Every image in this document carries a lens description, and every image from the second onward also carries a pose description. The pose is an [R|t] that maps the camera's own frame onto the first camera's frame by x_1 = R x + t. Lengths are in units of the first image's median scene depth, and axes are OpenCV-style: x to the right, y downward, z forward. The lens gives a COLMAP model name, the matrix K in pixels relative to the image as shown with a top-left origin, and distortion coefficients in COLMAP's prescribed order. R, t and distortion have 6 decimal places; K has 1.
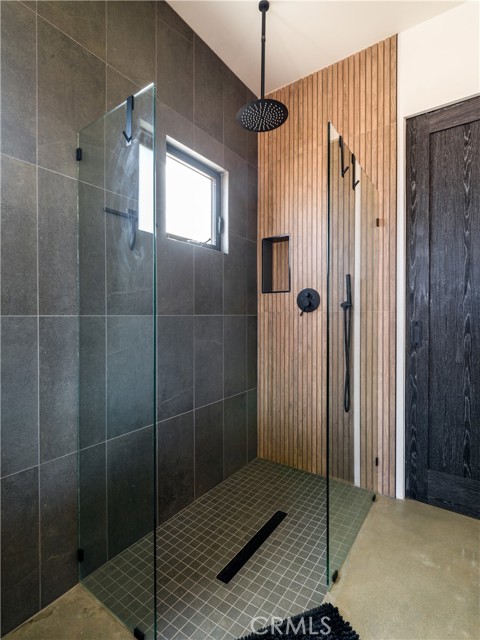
lens RADIAL K [[322.4, 0, 229.4], [0, 322.4, 316.8], [0, 0, 1]] dist [-0.002239, -0.000706]
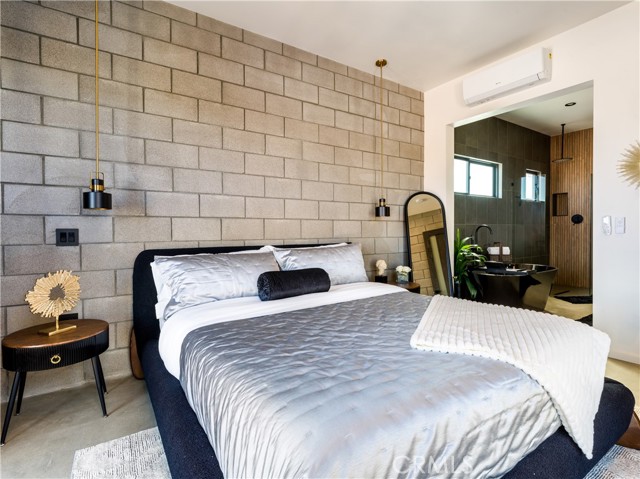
lens RADIAL K [[329.4, 0, 314.7], [0, 329.4, 230.4], [0, 0, 1]] dist [0.002302, -0.001442]
pose [[0.936041, 0.002836, -0.351880, -0.886549], [-0.001720, 0.999992, 0.003484, 0.036775], [0.351887, -0.002656, 0.936039, -2.467372]]
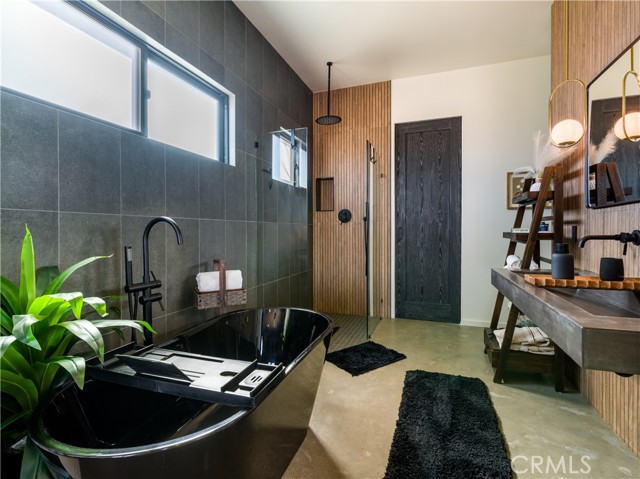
lens RADIAL K [[329.4, 0, 314.7], [0, 329.4, 230.4], [0, 0, 1]] dist [0.002302, -0.001442]
pose [[0.961405, -0.000582, 0.275137, -0.466424], [0.002355, 0.999979, -0.006113, 0.044189], [-0.275128, 0.006525, 0.961385, -0.779181]]
